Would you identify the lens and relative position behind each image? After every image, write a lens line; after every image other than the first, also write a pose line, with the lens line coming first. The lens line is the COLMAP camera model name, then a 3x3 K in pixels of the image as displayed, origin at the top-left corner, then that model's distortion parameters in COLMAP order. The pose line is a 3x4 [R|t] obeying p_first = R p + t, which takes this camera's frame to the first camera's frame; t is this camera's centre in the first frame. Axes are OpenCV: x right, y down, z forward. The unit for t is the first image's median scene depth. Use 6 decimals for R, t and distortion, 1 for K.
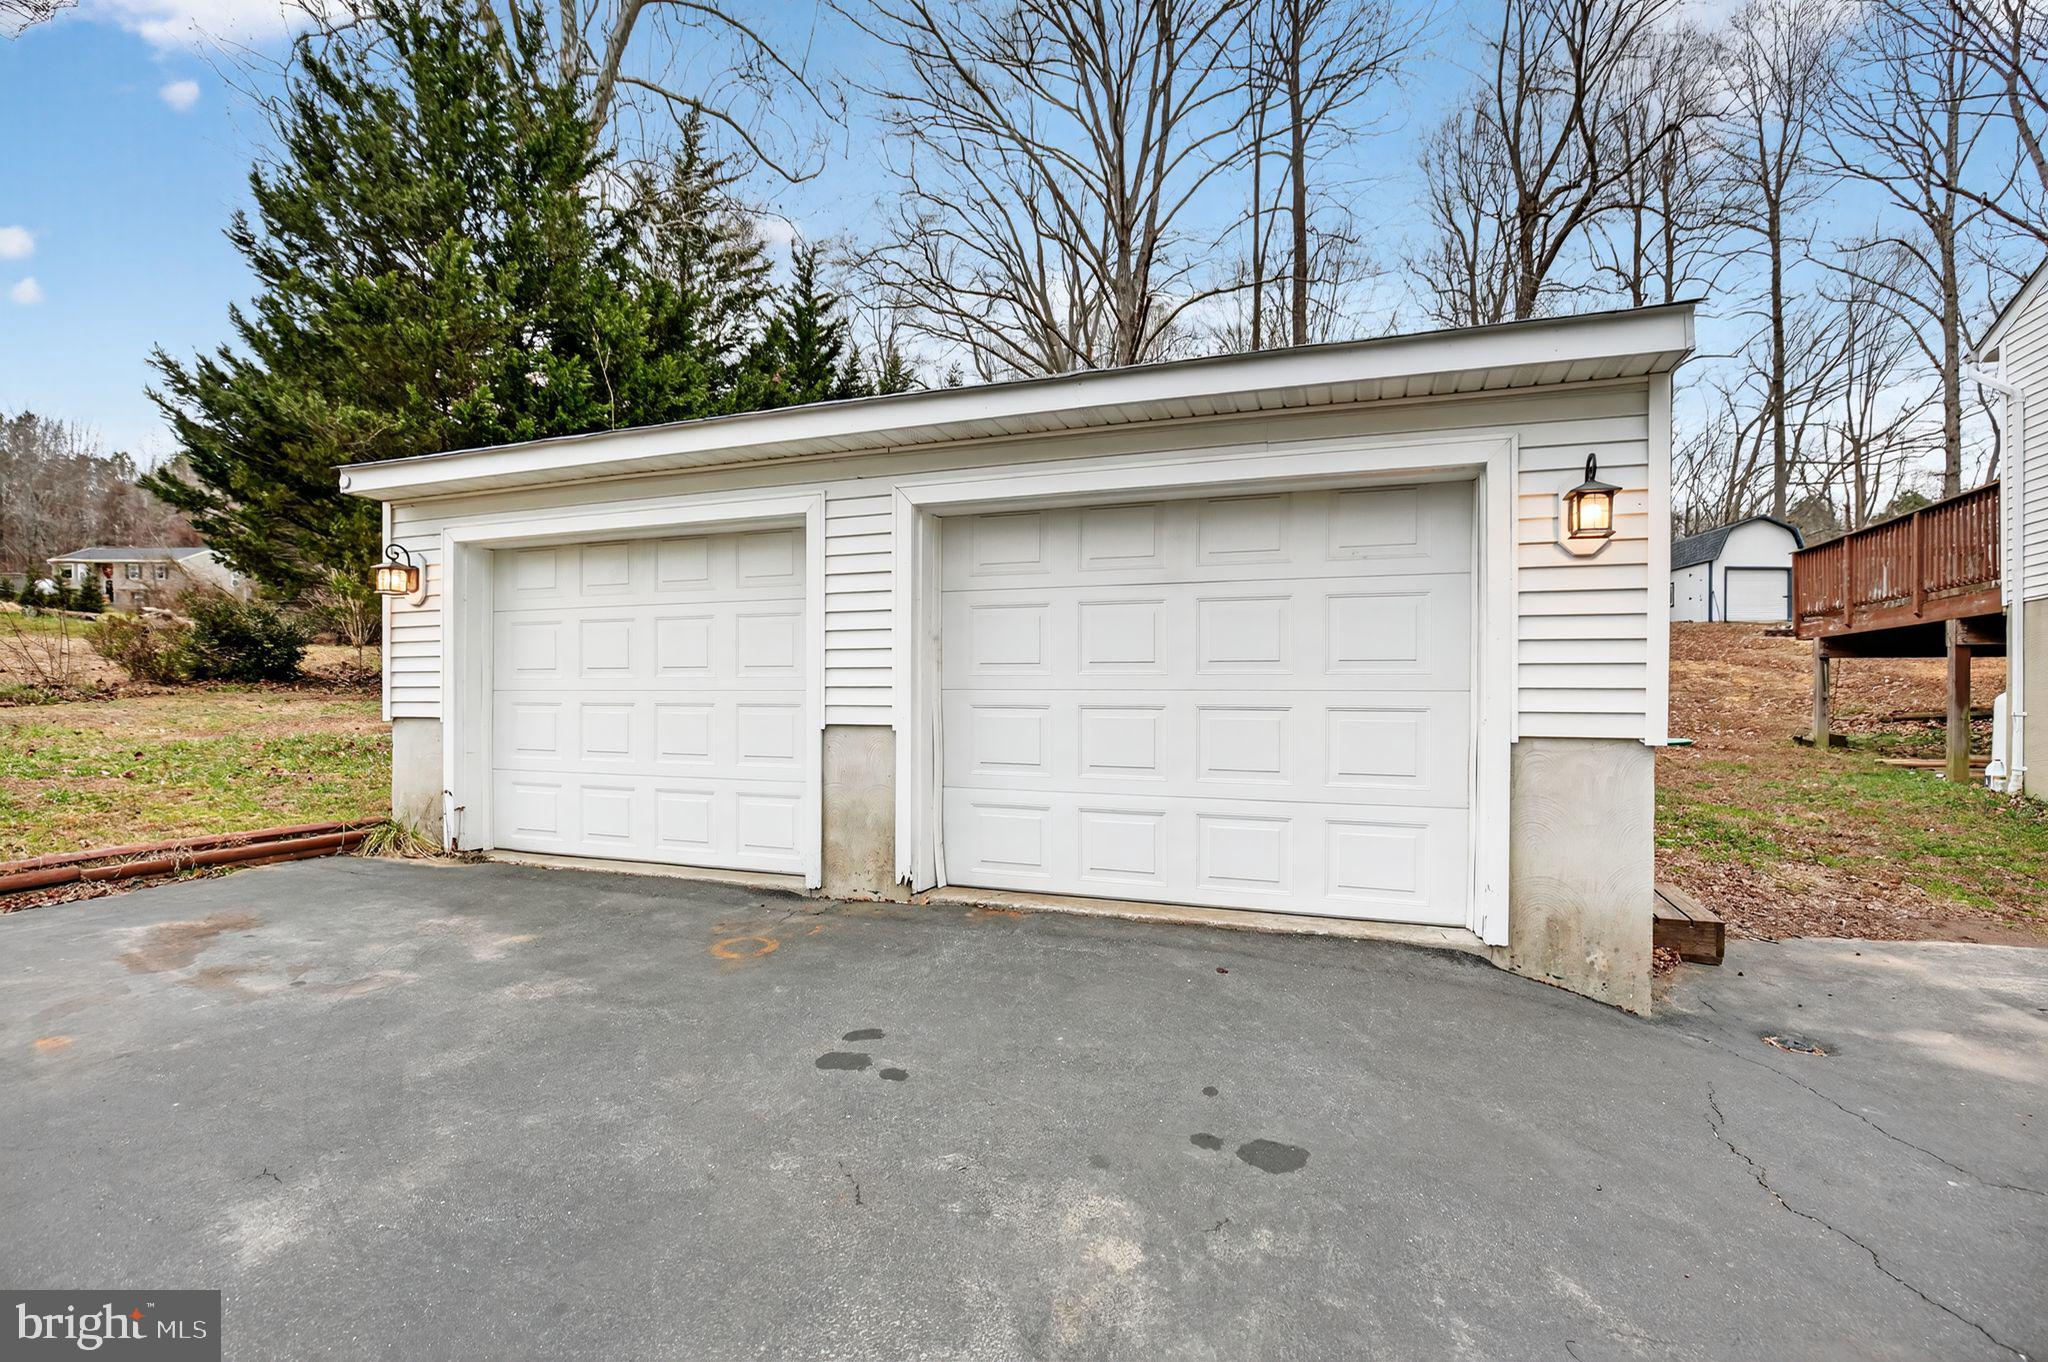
lens RADIAL K [[933.1, 0, 1031.6], [0, 933.1, 696.1], [0, 0, 1]] dist [-0.034096, 0.006290]
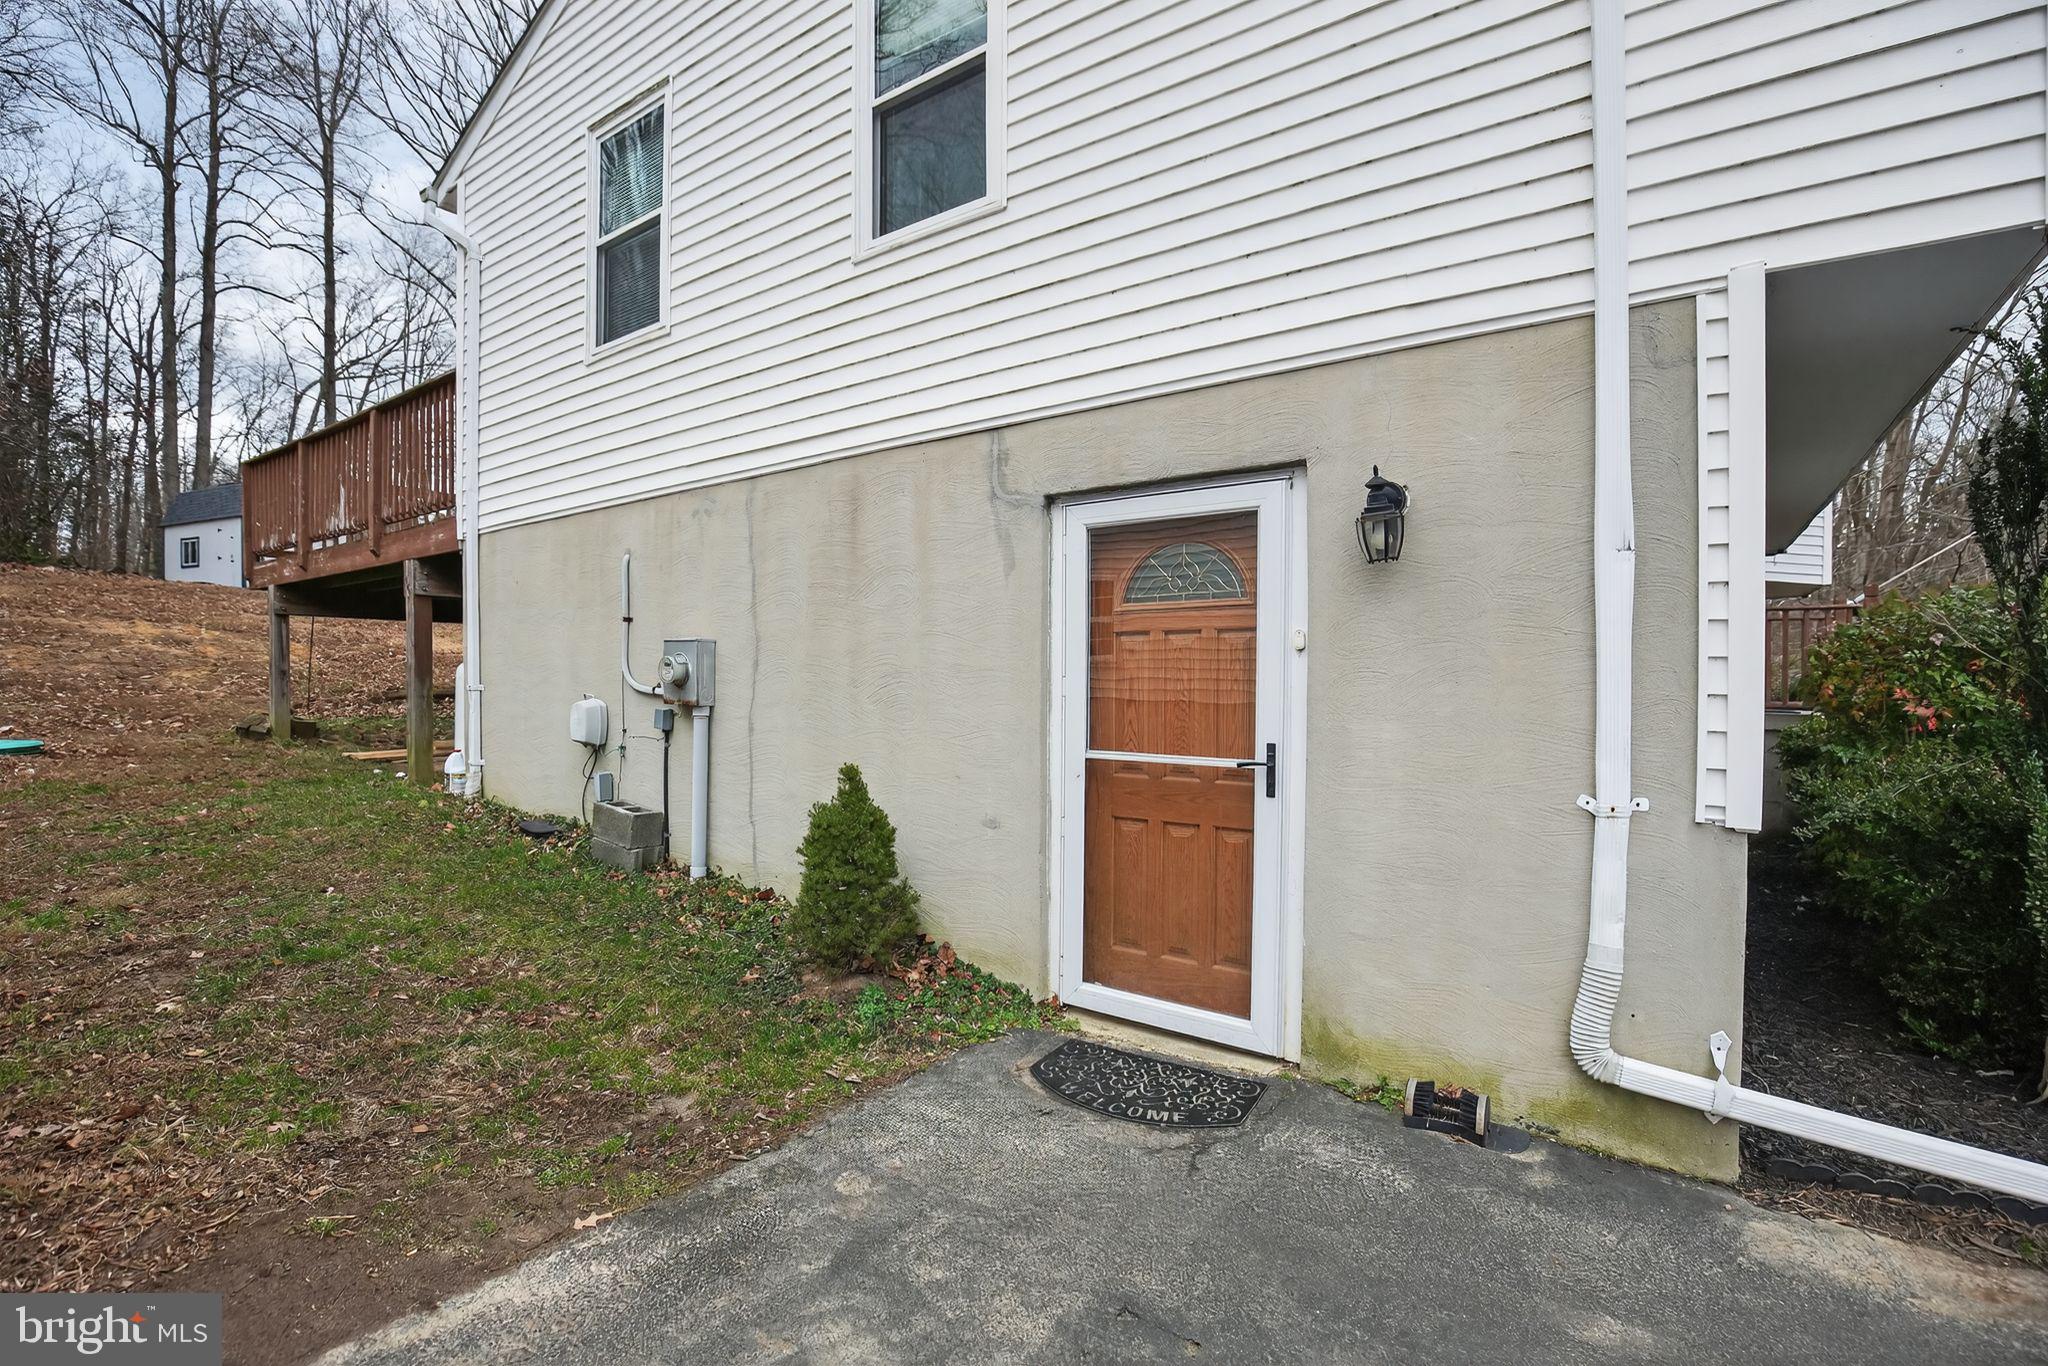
lens RADIAL K [[933.1, 0, 1031.6], [0, 933.1, 698.1], [0, 0, 1]] dist [-0.034096, 0.006290]
pose [[0.253139, -0.020305, 0.967217, 0.333201], [-0.000432, 0.999777, 0.021102, 0.008135], [-0.967430, -0.005760, 0.253074, 0.257822]]
